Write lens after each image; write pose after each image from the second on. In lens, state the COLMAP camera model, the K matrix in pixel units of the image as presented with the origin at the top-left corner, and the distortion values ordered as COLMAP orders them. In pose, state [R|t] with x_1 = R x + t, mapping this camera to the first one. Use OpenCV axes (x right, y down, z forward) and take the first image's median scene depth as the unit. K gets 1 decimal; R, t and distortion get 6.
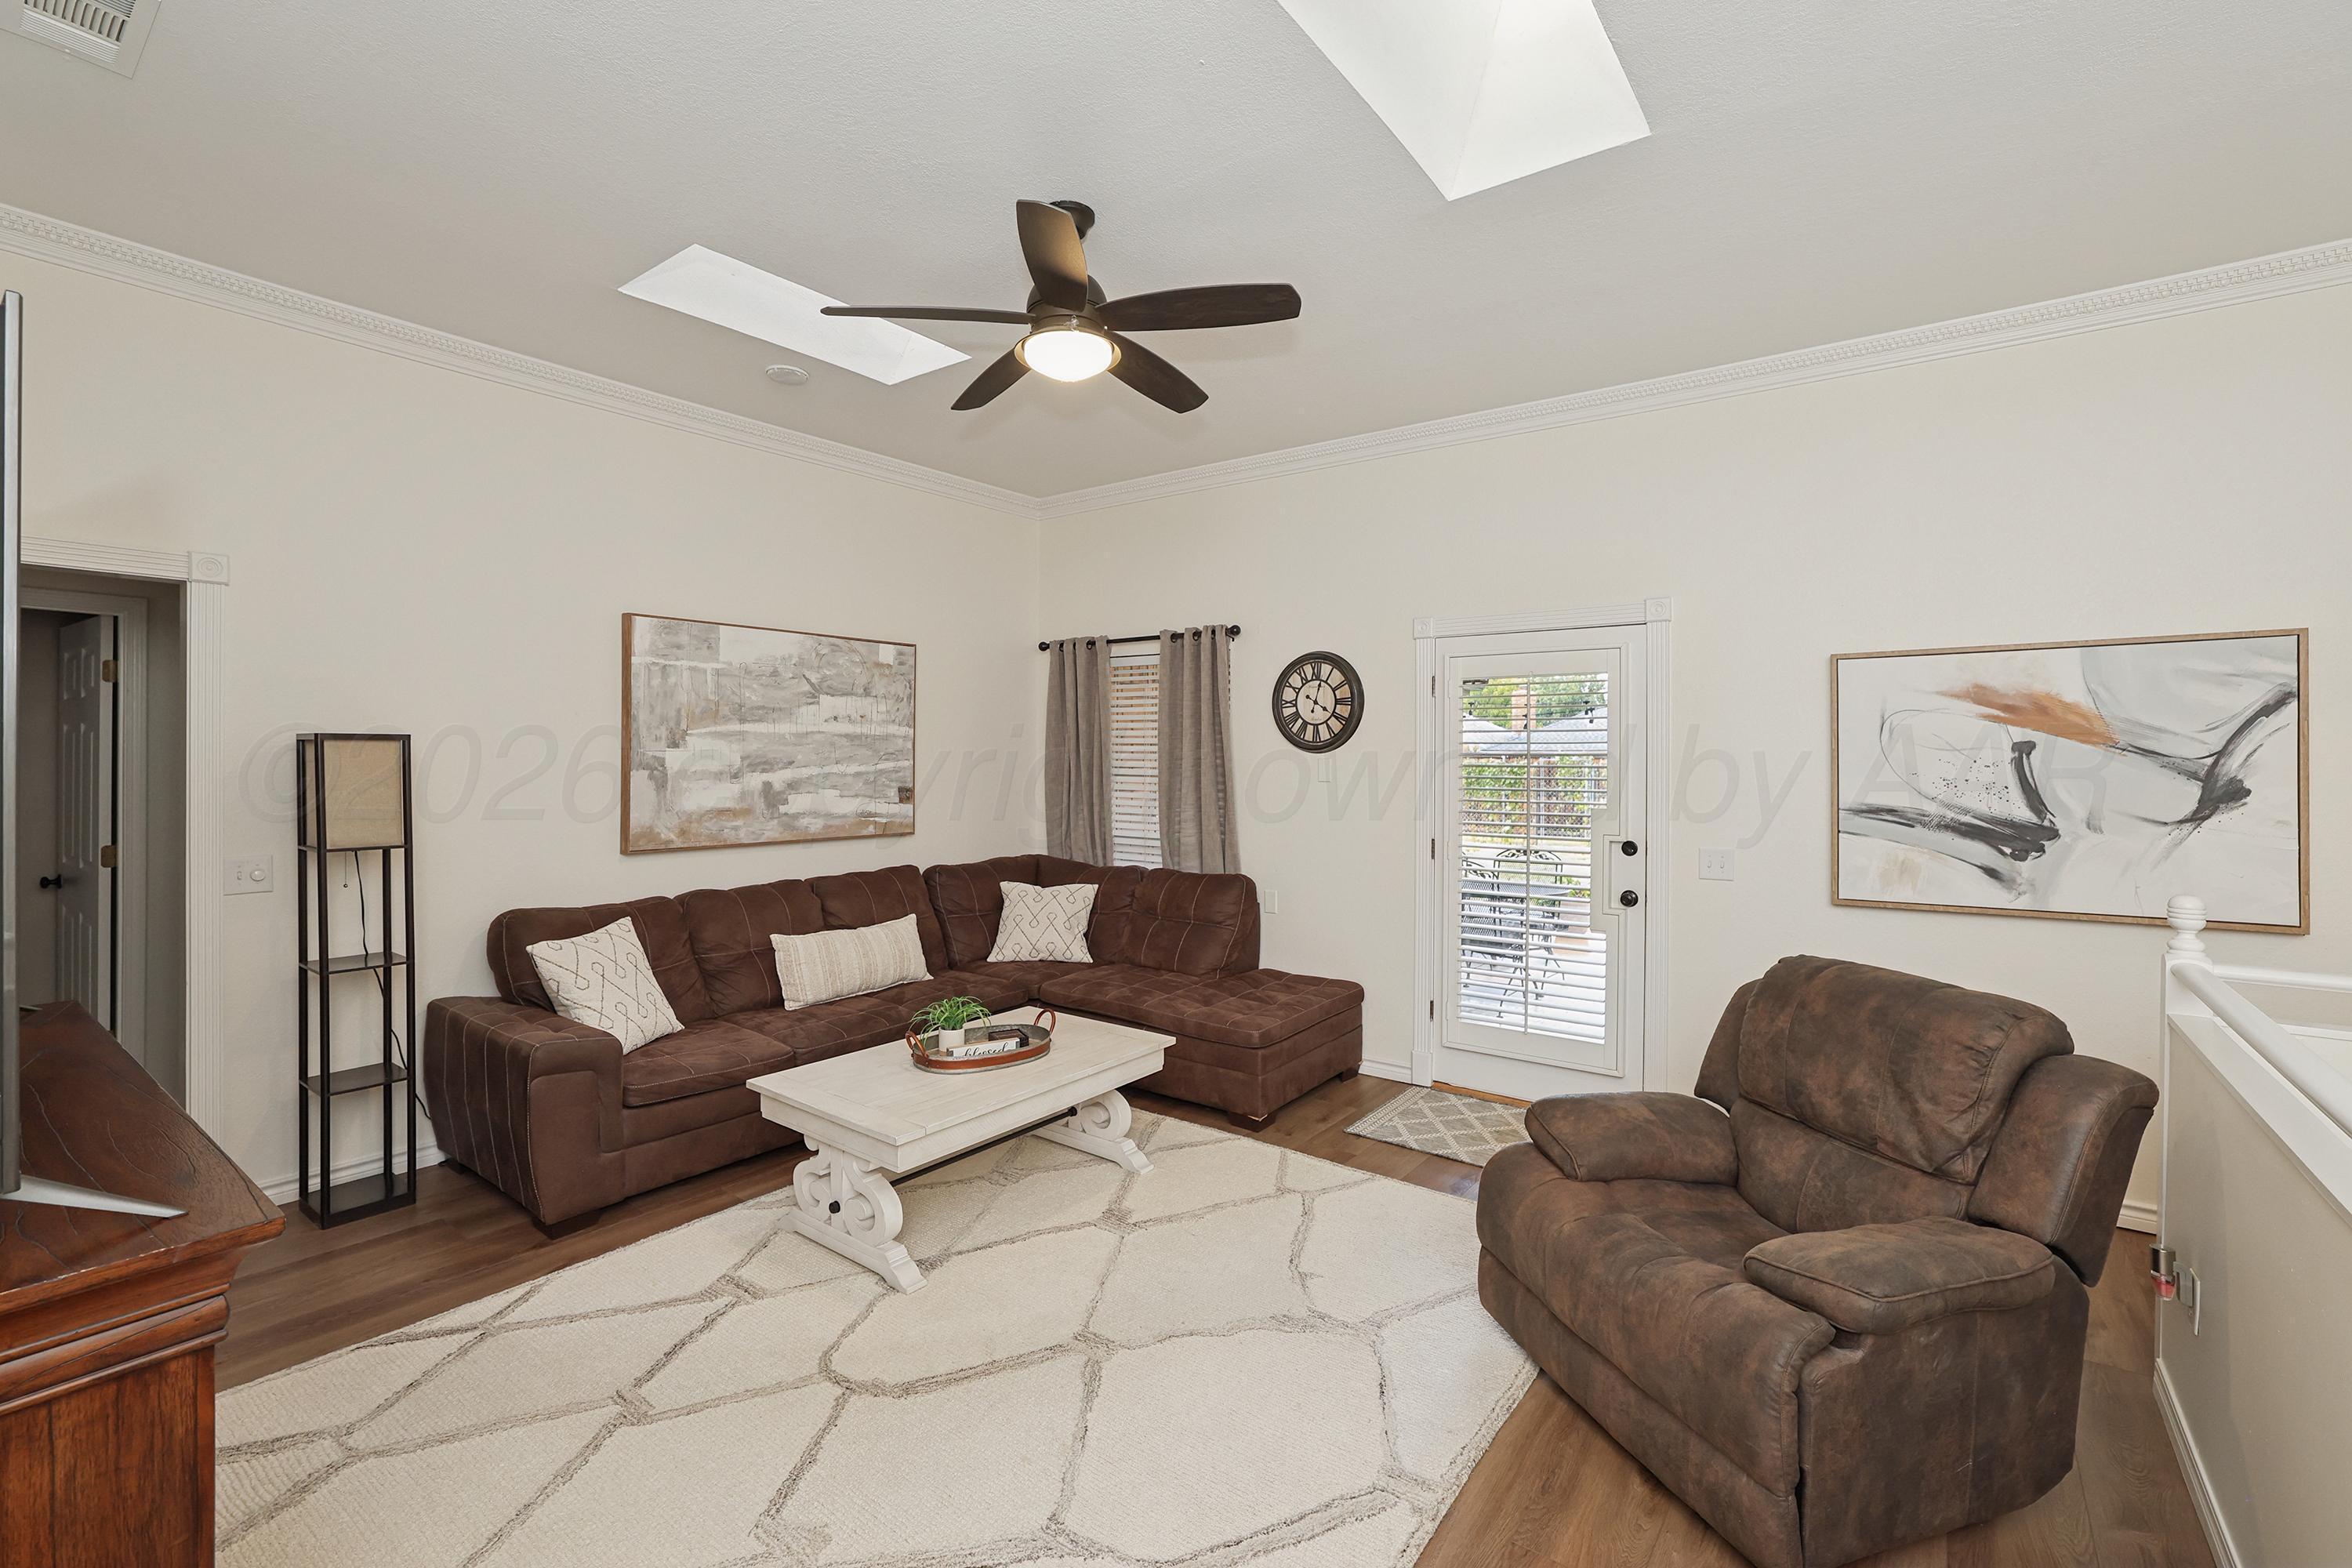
lens RADIAL K [[1053.6, 0, 1160.8], [0, 1053.6, 745.3], [0, 0, 1]] dist [-0.034887, 0.009888]
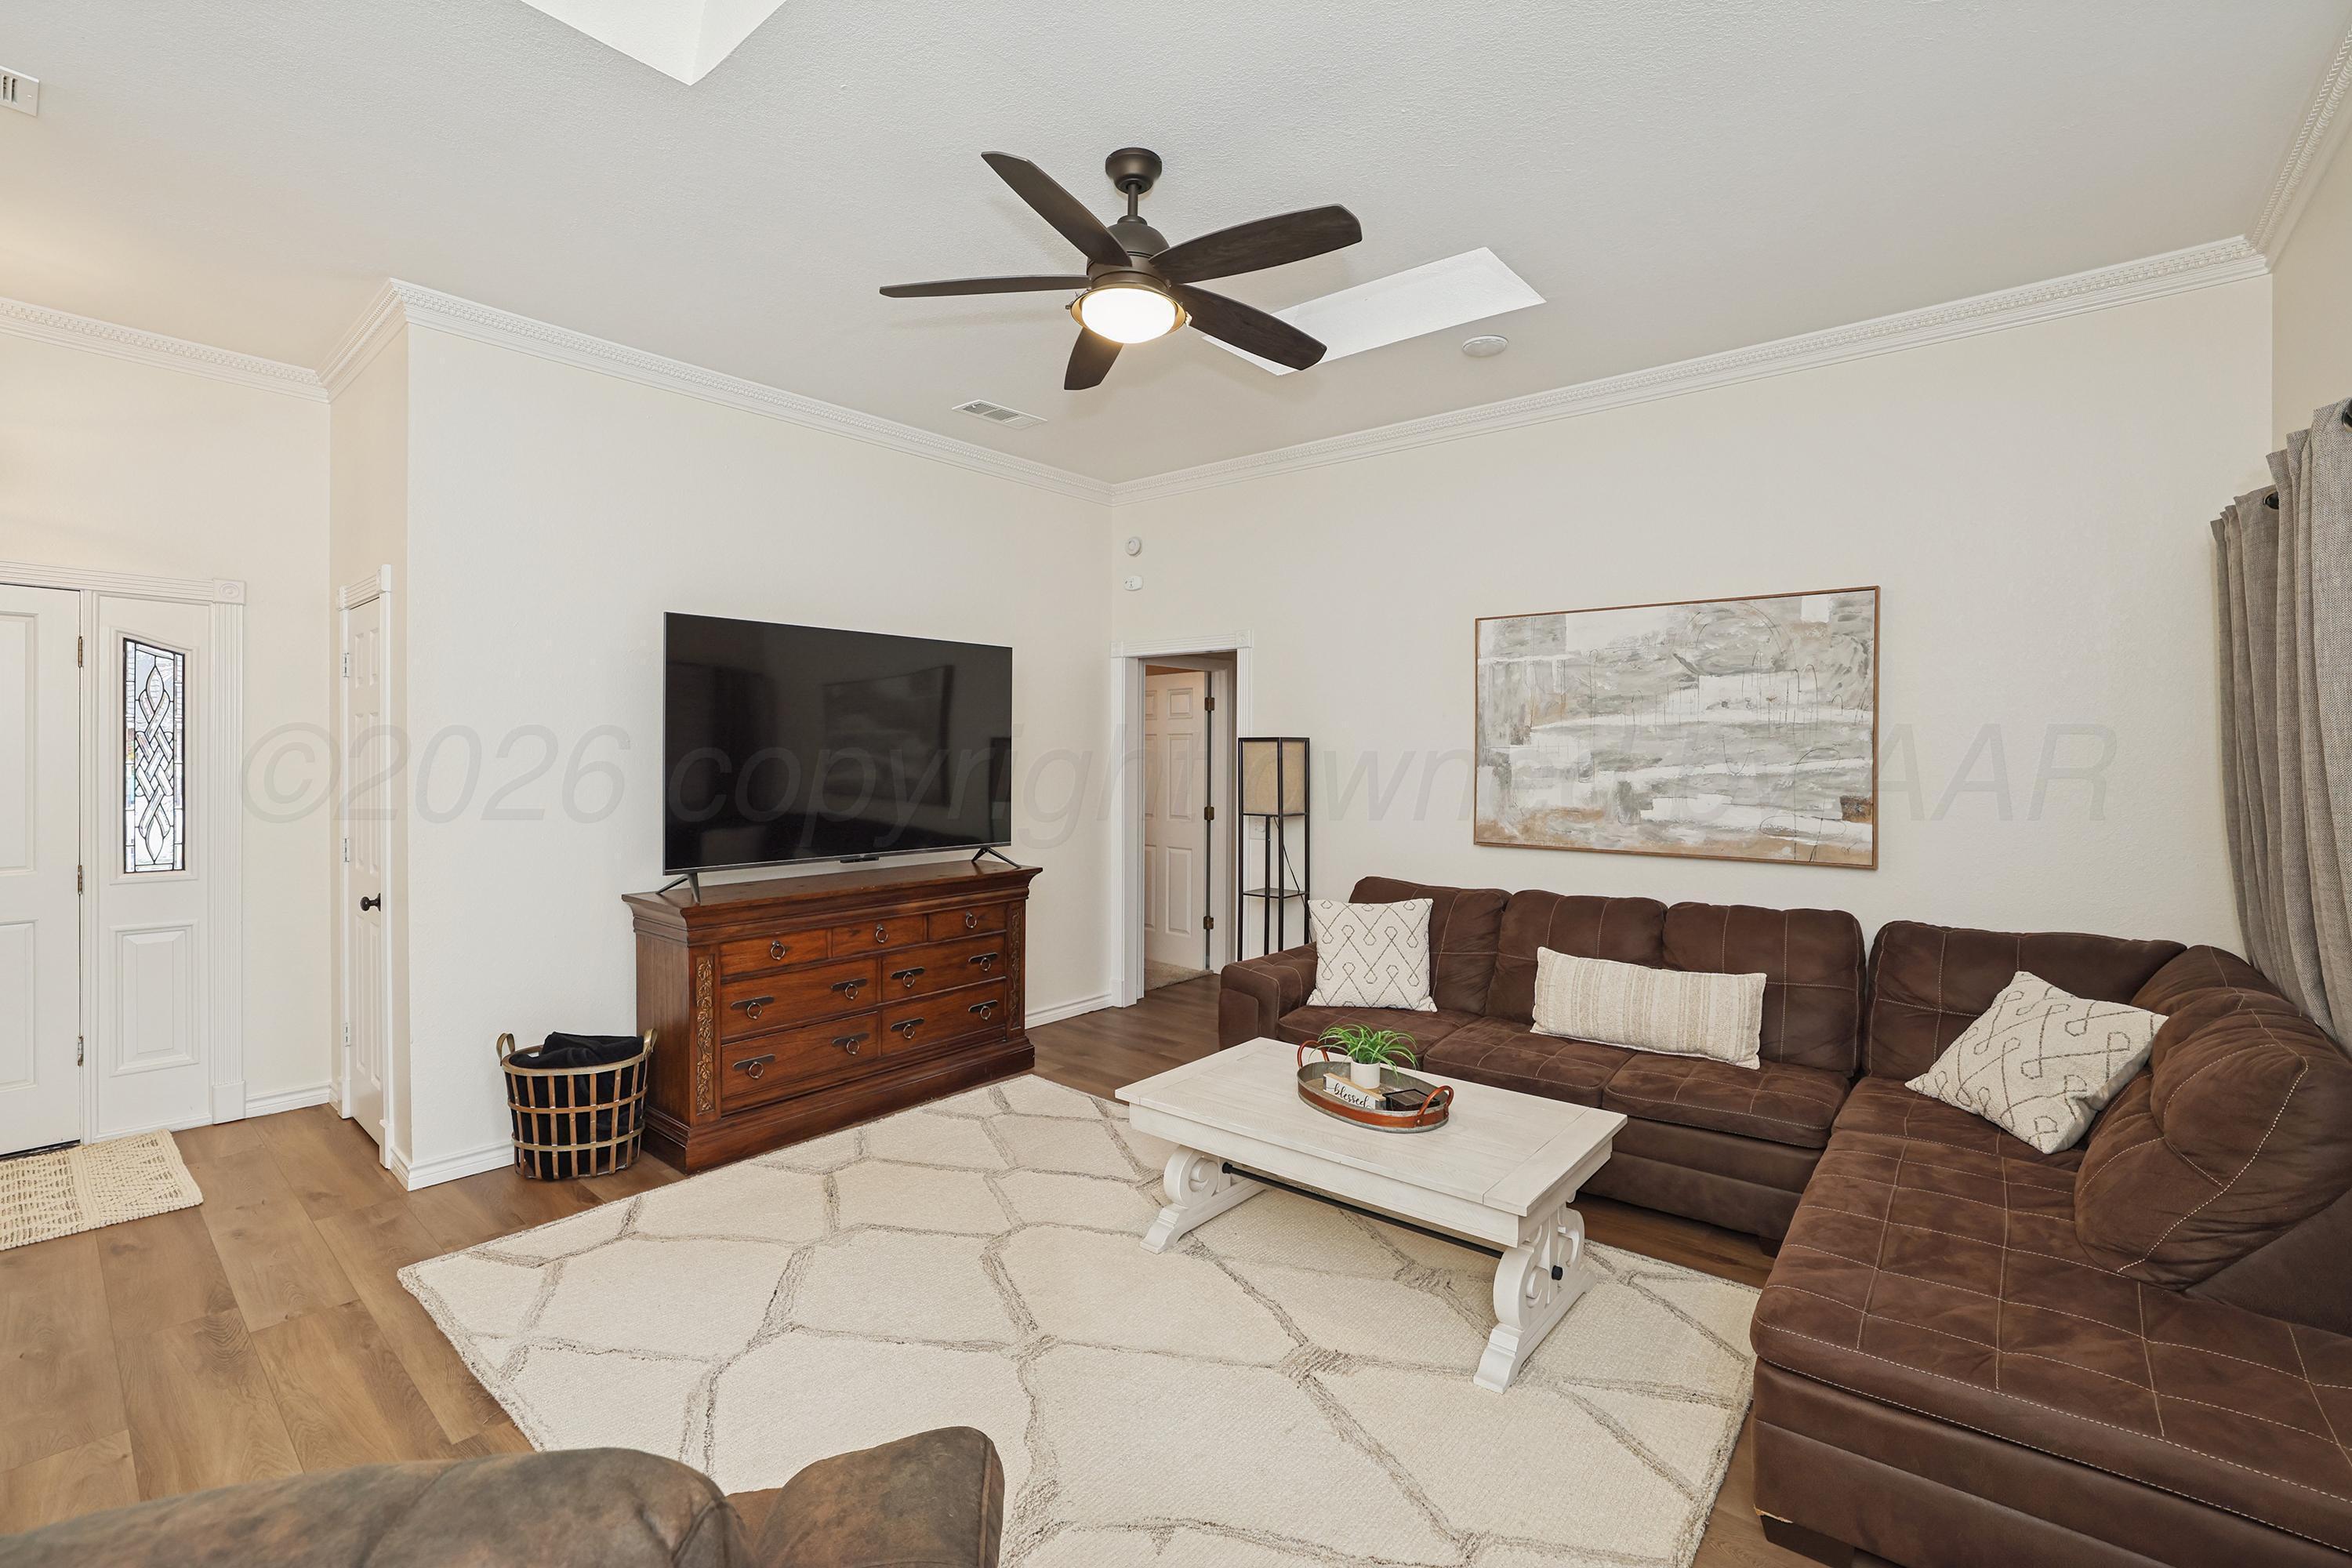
lens RADIAL K [[1053.6, 0, 1185.9], [0, 1053.6, 746.4], [0, 0, 1]] dist [-0.034887, 0.009888]
pose [[-0.064783, -0.005548, -0.997884, 0.519741], [0.010491, 0.999925, -0.006241, 0.006806], [0.997844, -0.010873, -0.064720, 0.688808]]
